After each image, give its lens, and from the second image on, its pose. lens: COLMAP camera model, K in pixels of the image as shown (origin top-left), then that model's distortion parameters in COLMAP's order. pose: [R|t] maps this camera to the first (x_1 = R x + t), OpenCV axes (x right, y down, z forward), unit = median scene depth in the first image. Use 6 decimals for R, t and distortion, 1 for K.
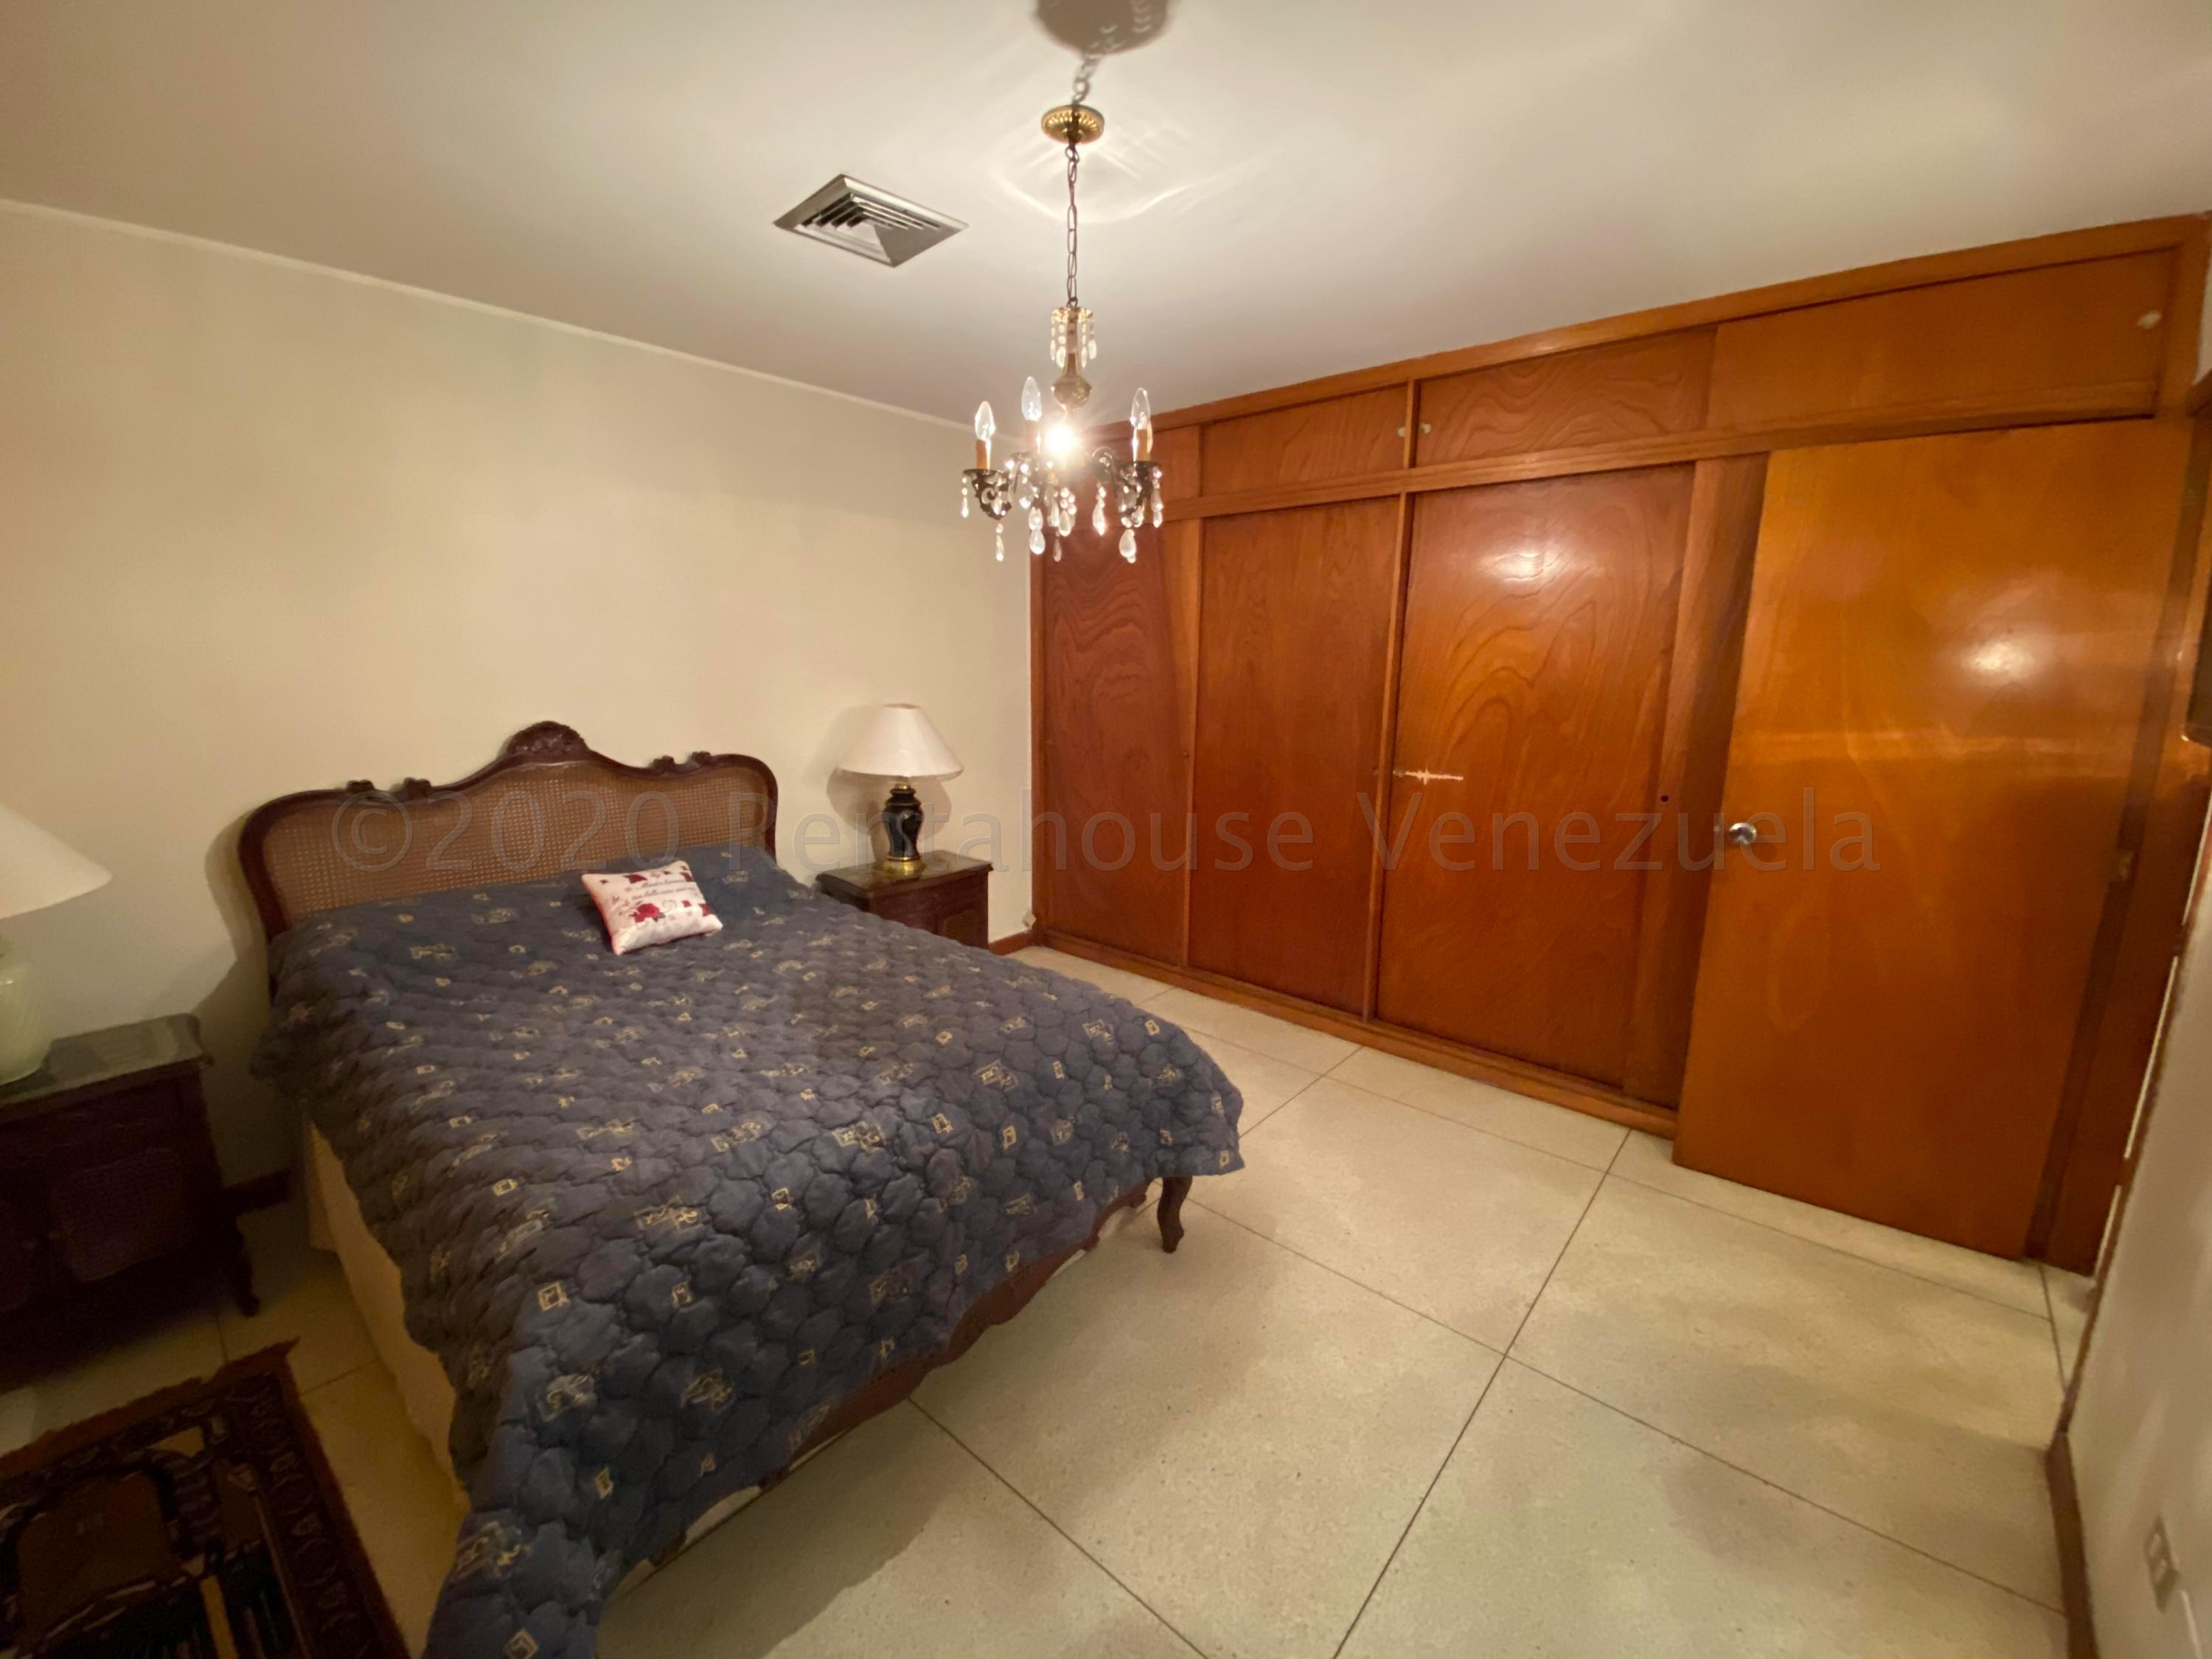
lens RADIAL K [[889.4, 0, 1106.2], [0, 889.4, 826.6], [0, 0, 1]] dist [0.035587, -0.027446]
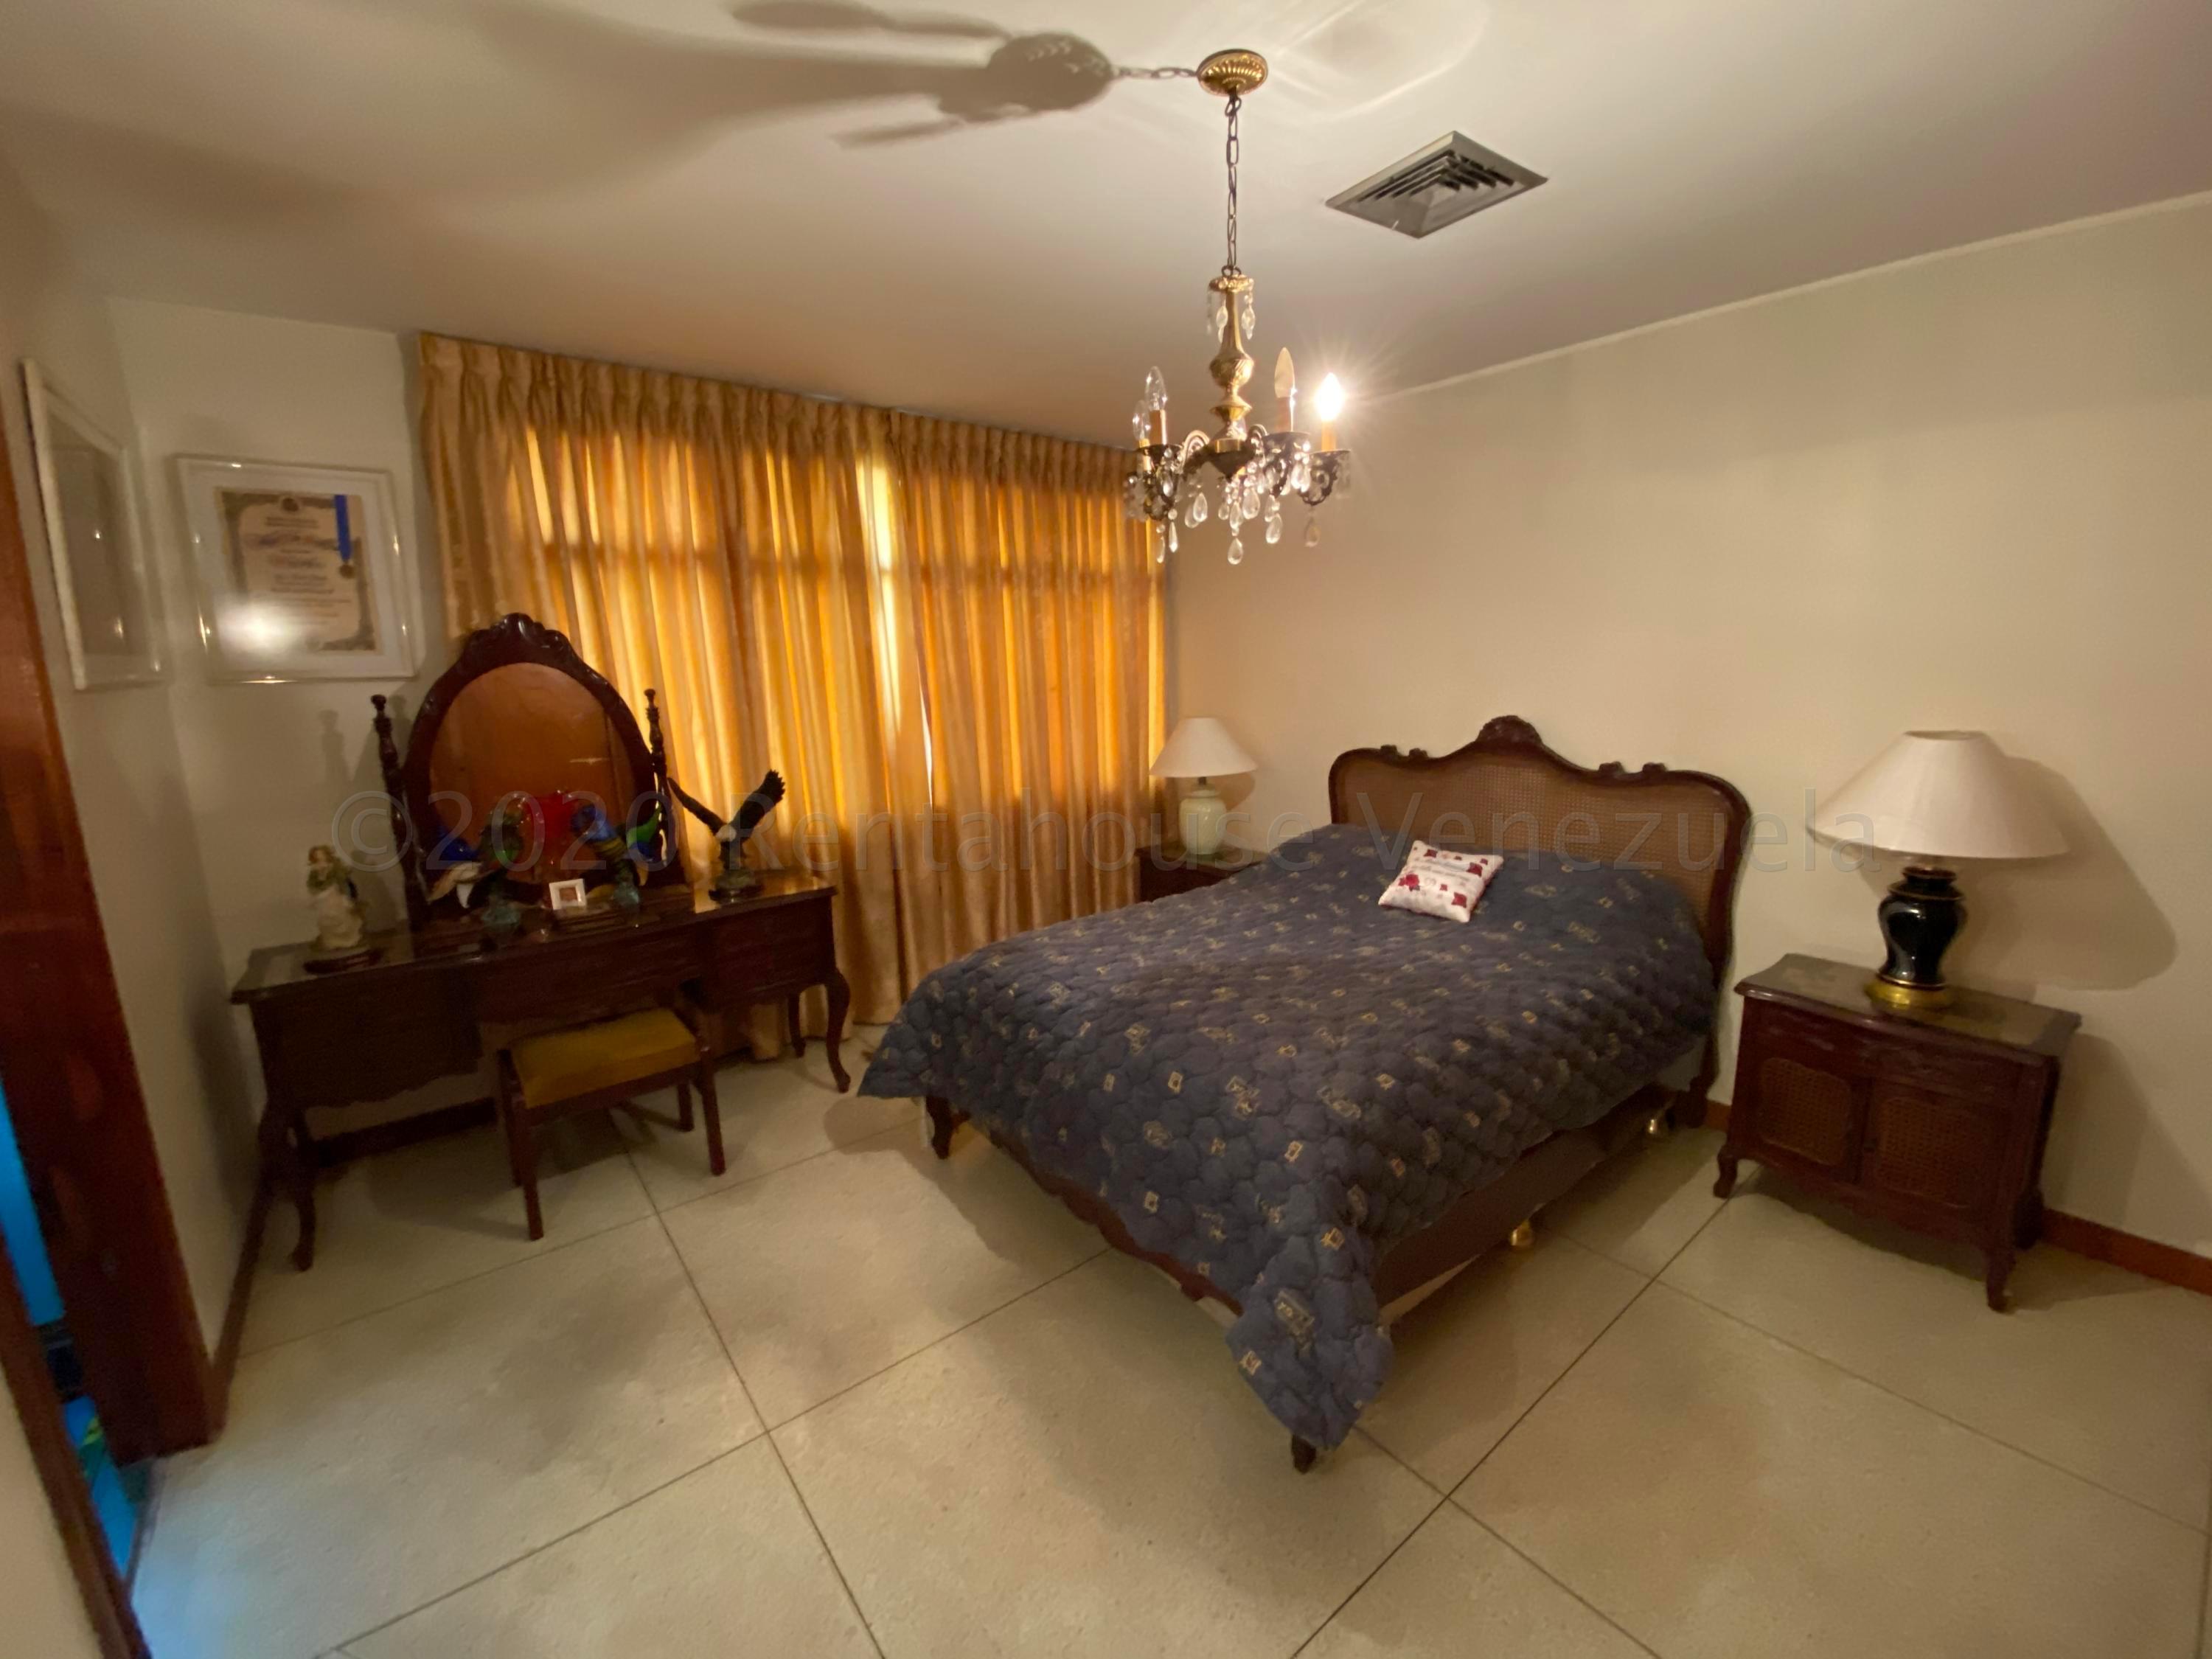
lens RADIAL K [[889.4, 0, 1106.2], [0, 889.4, 826.6], [0, 0, 1]] dist [0.035587, -0.027446]
pose [[-0.166019, 0.180110, -0.969535, 0.639108], [-0.178140, 0.961526, 0.209126, -0.139076], [0.969899, 0.207431, -0.127547, 0.735122]]
